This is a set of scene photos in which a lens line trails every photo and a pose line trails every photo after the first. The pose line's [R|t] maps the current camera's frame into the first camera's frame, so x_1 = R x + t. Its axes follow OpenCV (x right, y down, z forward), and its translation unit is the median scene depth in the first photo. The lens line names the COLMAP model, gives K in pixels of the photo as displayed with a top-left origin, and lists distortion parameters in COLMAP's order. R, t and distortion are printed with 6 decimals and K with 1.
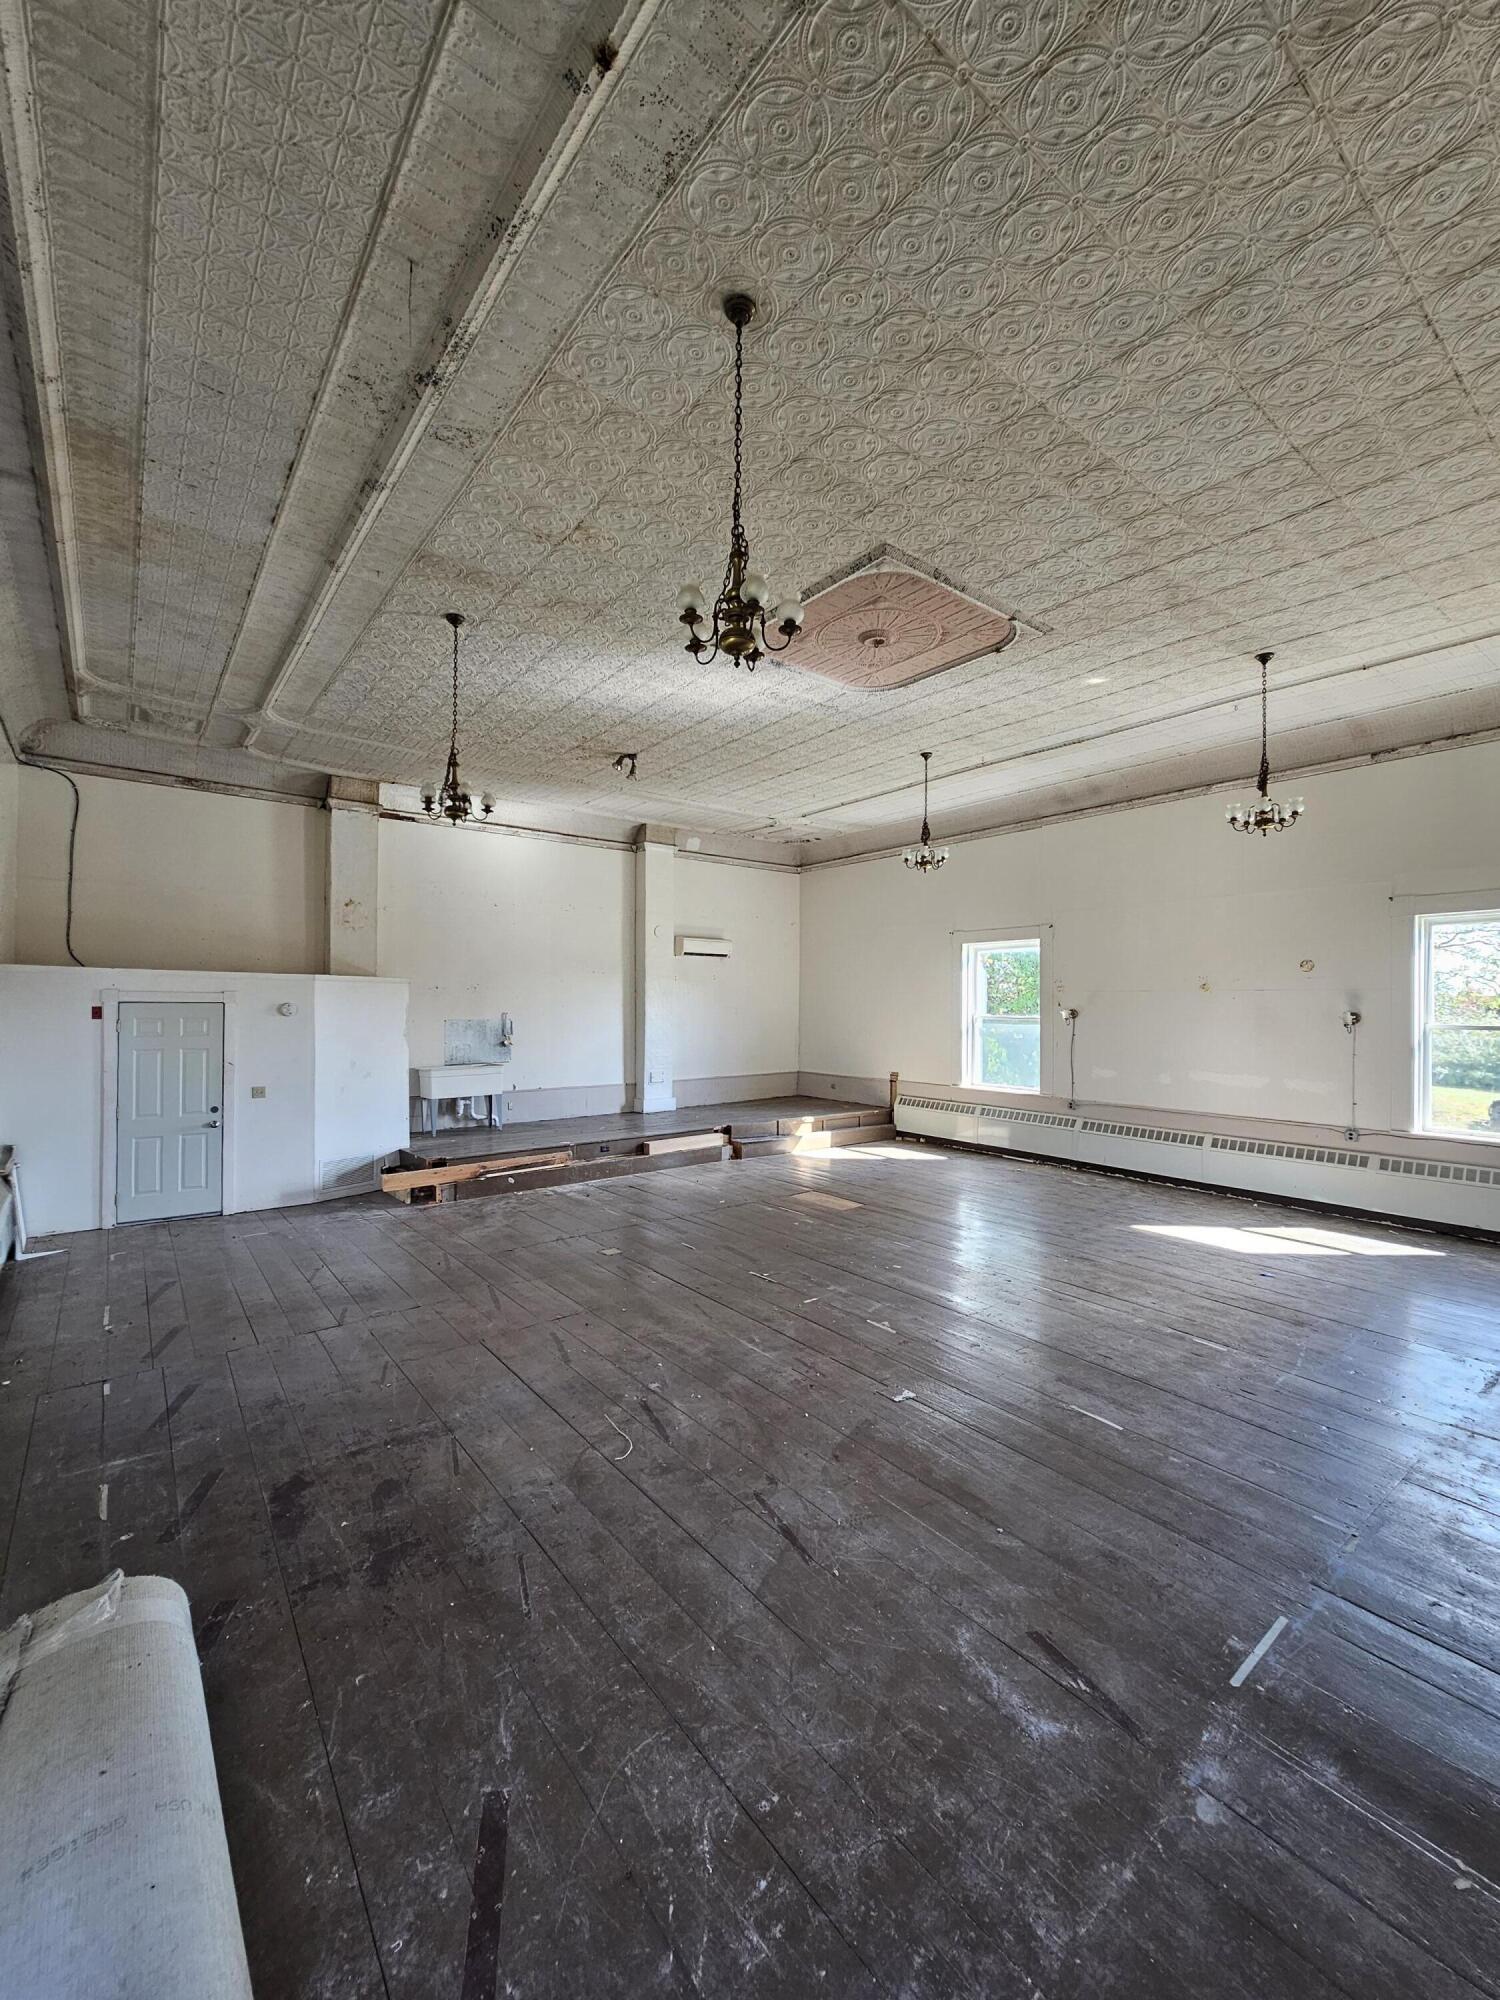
lens RADIAL K [[815.0, 0, 739.8], [0, 815.0, 995.3], [0, 0, 1]] dist [-0.007360, 0.006027]
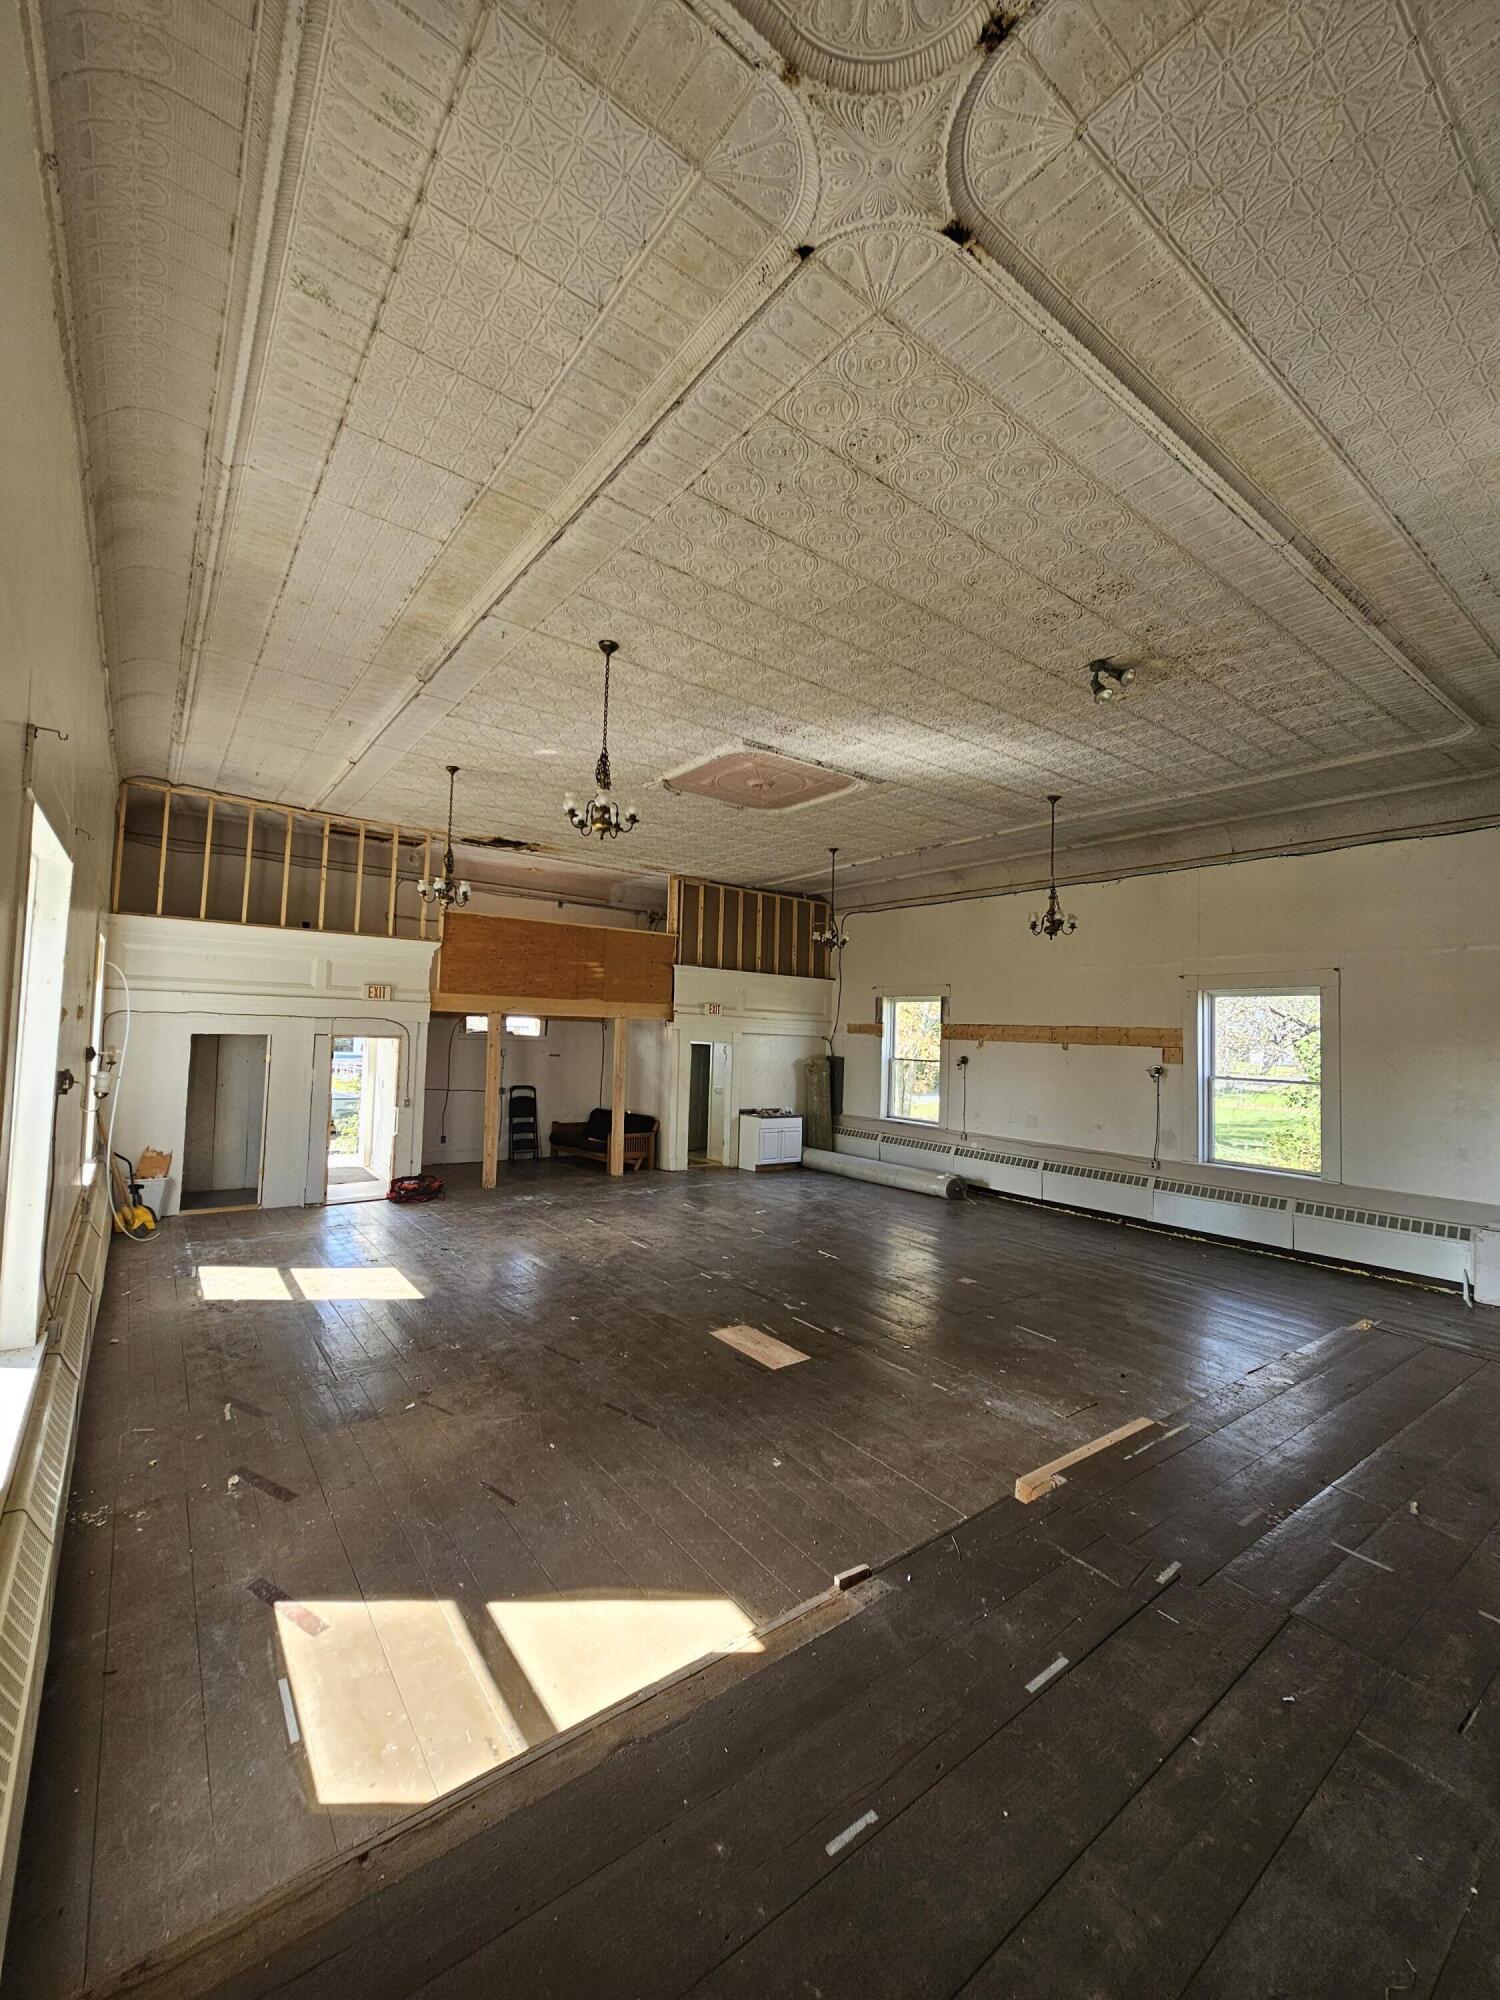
lens RADIAL K [[815.0, 0, 739.8], [0, 815.0, 995.3], [0, 0, 1]] dist [-0.007360, 0.006027]
pose [[-0.999189, -0.036076, 0.017875, 0.111609], [-0.036927, 0.998074, -0.049841, -0.010682], [-0.016043, -0.050461, -0.998597, 1.587830]]
